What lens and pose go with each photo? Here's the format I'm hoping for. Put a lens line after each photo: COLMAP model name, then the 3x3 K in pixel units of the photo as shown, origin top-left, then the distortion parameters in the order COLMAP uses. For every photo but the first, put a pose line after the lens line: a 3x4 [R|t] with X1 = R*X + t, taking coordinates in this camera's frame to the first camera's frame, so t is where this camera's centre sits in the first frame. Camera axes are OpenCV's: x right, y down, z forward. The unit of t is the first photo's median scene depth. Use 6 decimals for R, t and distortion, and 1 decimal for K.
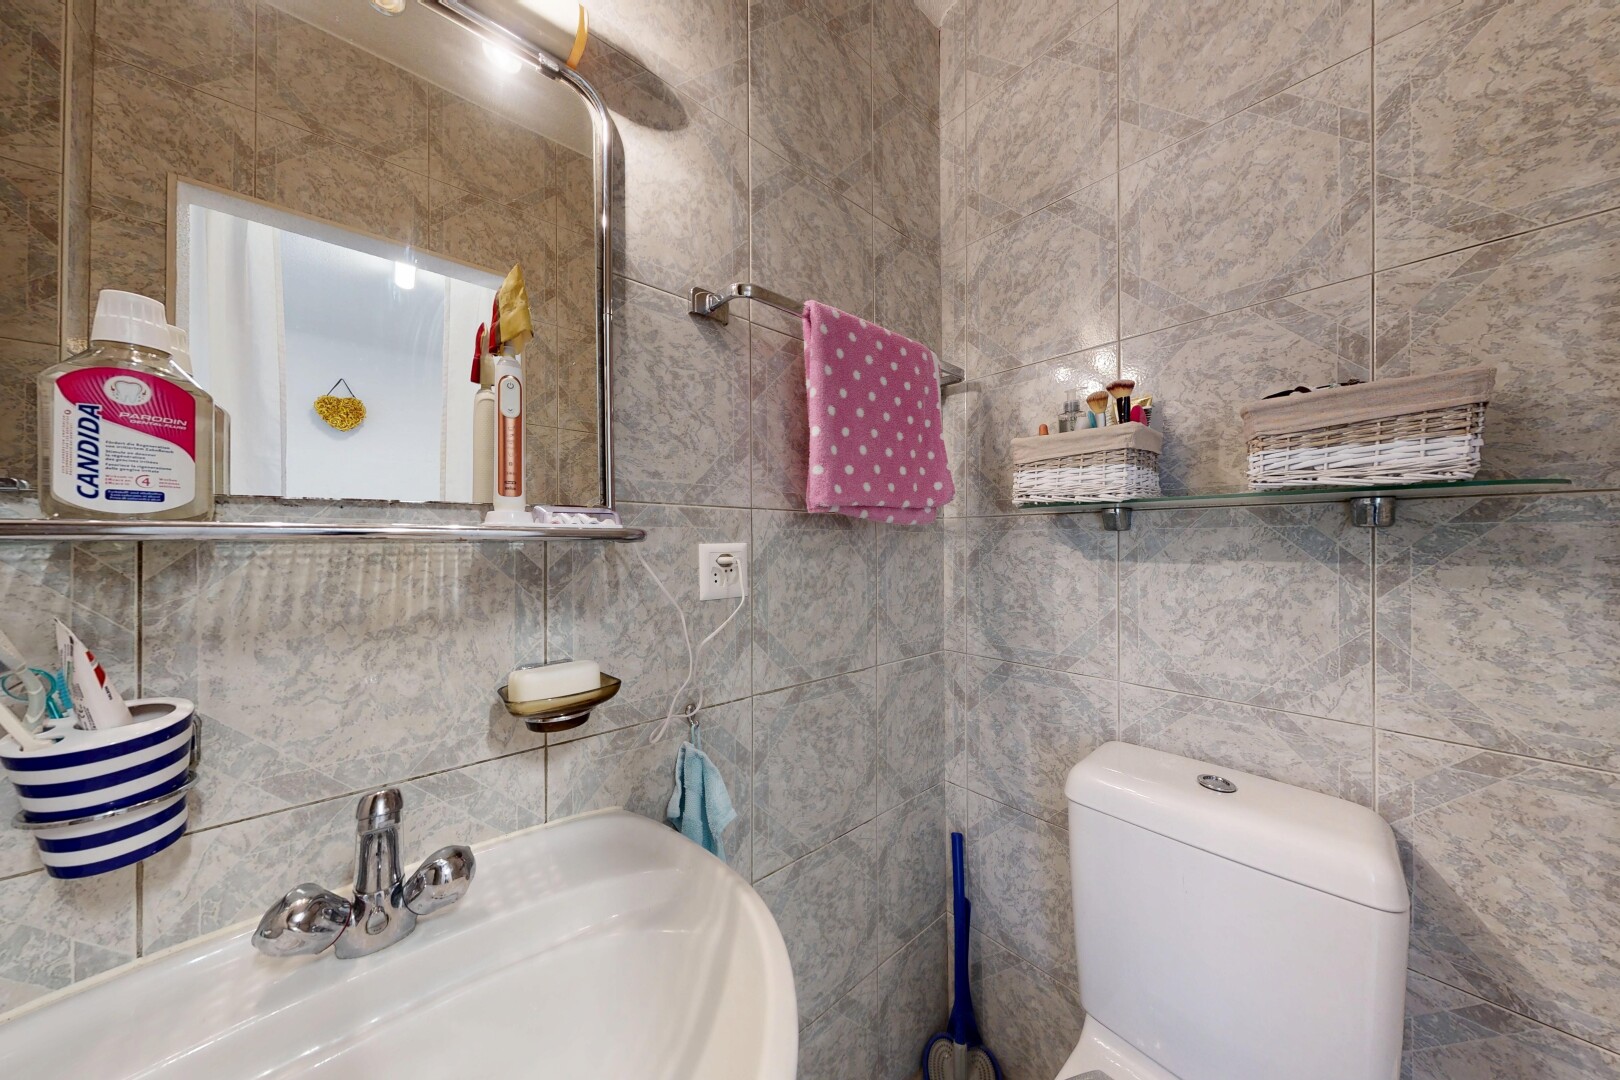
lens RADIAL K [[519.3, 0, 810.0], [0, 519.3, 540.0], [0, 0, 1]] dist [-0.000388, 0.000010]
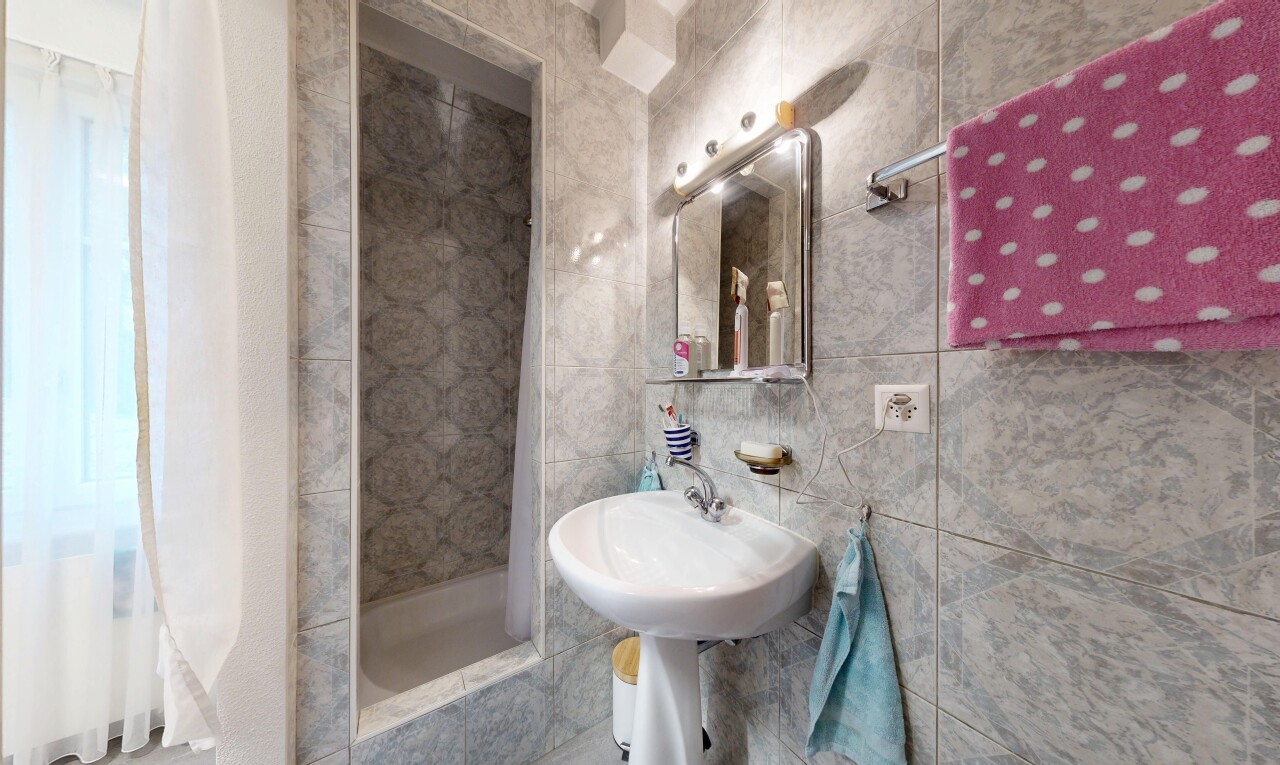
lens RADIAL K [[427.5, 0, 640.0], [0, 427.5, 382.5], [0, 0, 1]] dist [-0.000214, 0.000005]
pose [[-0.201257, -0.003883, -0.979531, 0.945815], [0.003564, 0.999983, -0.004696, 0.003734], [0.979532, -0.004436, -0.201240, 0.638073]]
